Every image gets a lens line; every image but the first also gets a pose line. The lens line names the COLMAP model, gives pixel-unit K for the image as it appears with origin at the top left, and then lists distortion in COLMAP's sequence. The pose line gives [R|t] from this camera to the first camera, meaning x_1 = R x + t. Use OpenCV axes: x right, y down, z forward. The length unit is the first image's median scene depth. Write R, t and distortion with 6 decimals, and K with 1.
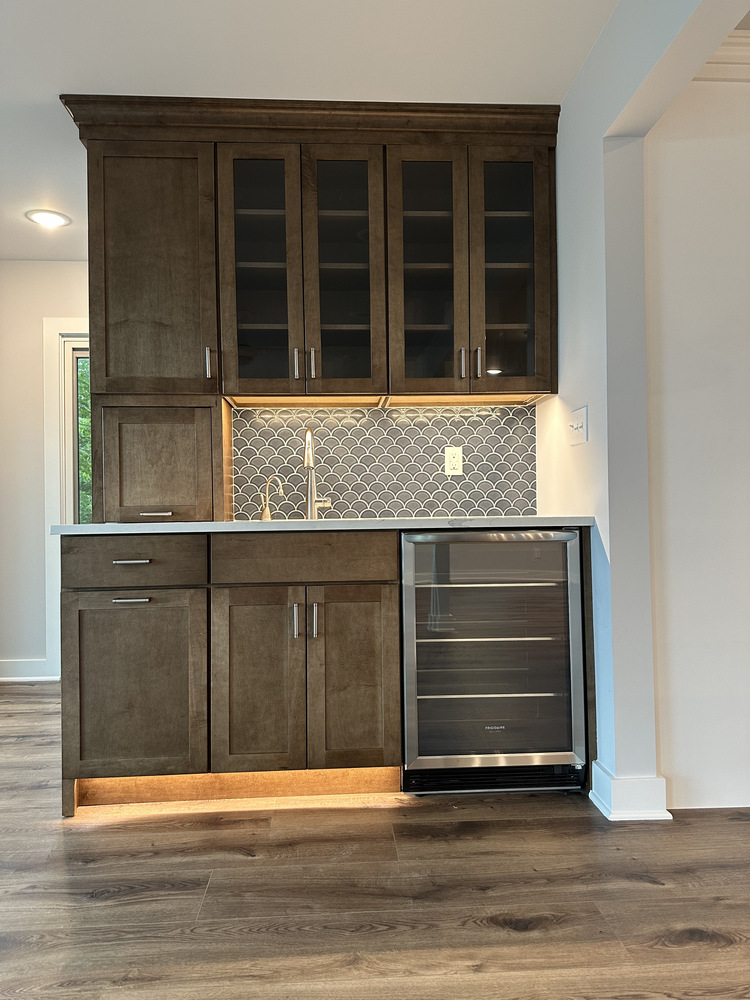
lens RADIAL K [[704.8, 0, 374.7], [0, 704.8, 505.3], [0, 0, 1]] dist [0.042110, -0.029273]
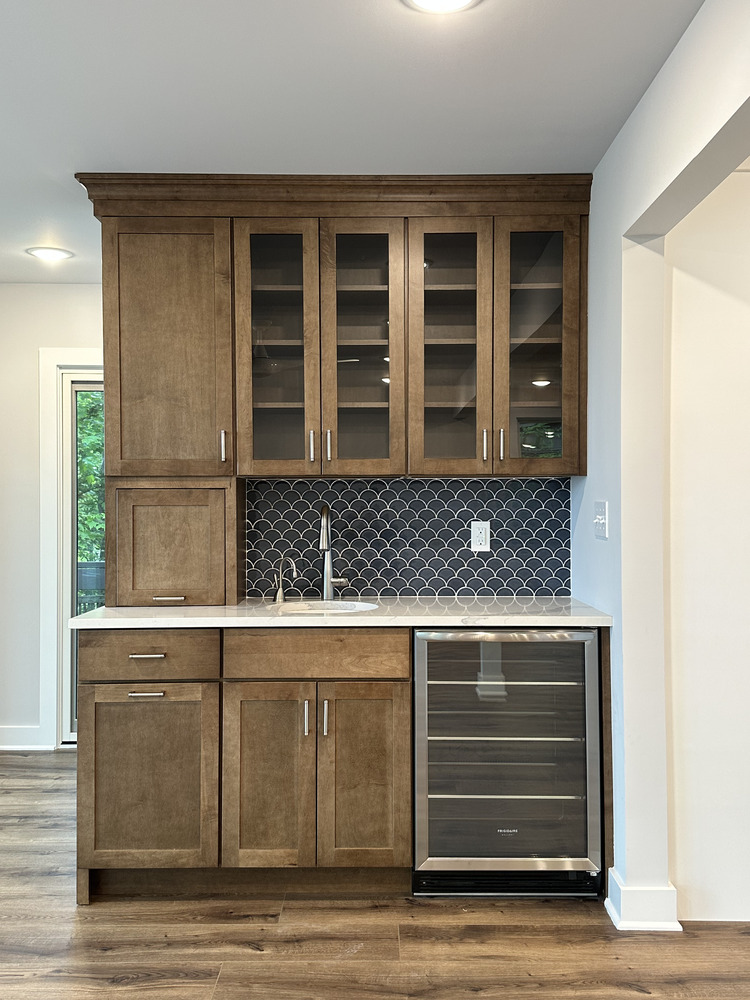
lens RADIAL K [[948.8, 0, 375.7], [0, 948.8, 496.1], [0, 0, 1]] dist [0.036066, 0.000000]
pose [[0.998108, 0.011354, -0.060435, 0.061465], [-0.011108, 0.999929, 0.004413, -0.151334], [0.060481, -0.003733, 0.998162, -0.323919]]
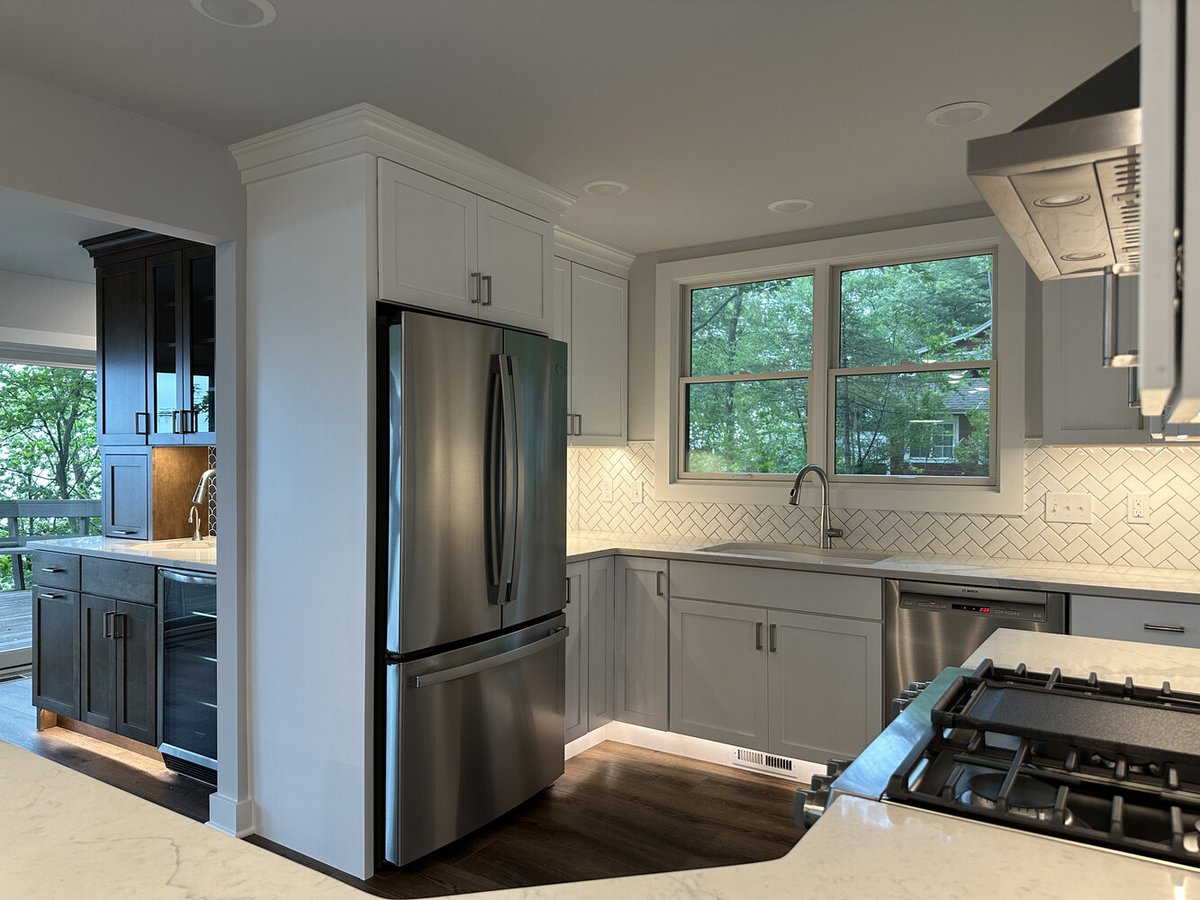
lens RADIAL K [[831.4, 0, 592.7], [0, 831.4, 452.7], [0, 0, 1]] dist [0.053901, -0.054720]
pose [[0.809422, 0.017578, -0.586964, 1.547362], [-0.000499, 0.999572, 0.029246, -0.212185], [0.587227, -0.023380, 0.809084, 0.230250]]
